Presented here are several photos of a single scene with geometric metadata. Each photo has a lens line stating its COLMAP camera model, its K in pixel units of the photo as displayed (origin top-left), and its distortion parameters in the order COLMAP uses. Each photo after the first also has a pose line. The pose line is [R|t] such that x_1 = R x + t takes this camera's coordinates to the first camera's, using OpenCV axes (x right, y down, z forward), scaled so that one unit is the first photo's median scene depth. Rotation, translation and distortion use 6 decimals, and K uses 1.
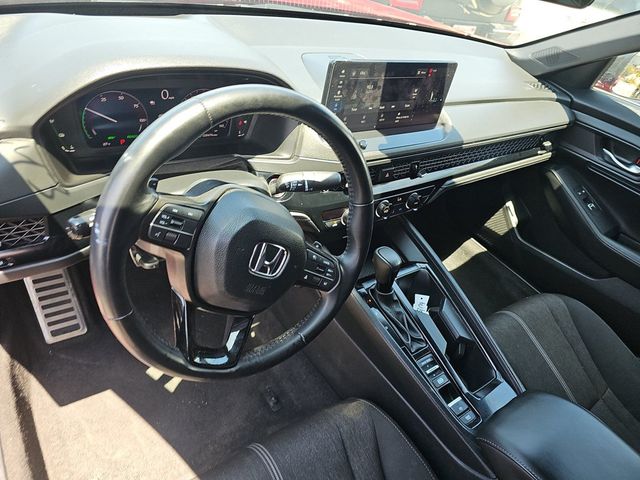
lens RADIAL K [[437.4, 0, 328.7], [0, 437.4, 241.9], [0, 0, 1]] dist [0.002764, -0.000363]
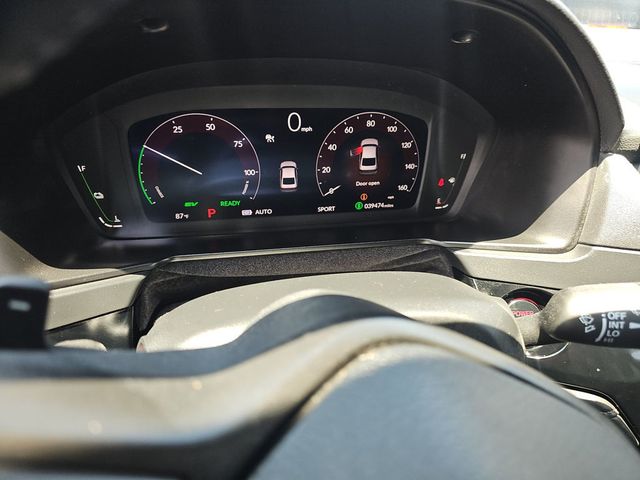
lens RADIAL K [[437.4, 0, 328.7], [0, 437.4, 241.9], [0, 0, 1]] dist [0.002764, -0.000363]
pose [[0.903834, 0.001094, -0.427881, -0.111815], [-0.108868, 0.967675, -0.227494, -0.084323], [0.413801, 0.252199, 0.874737, 0.564555]]
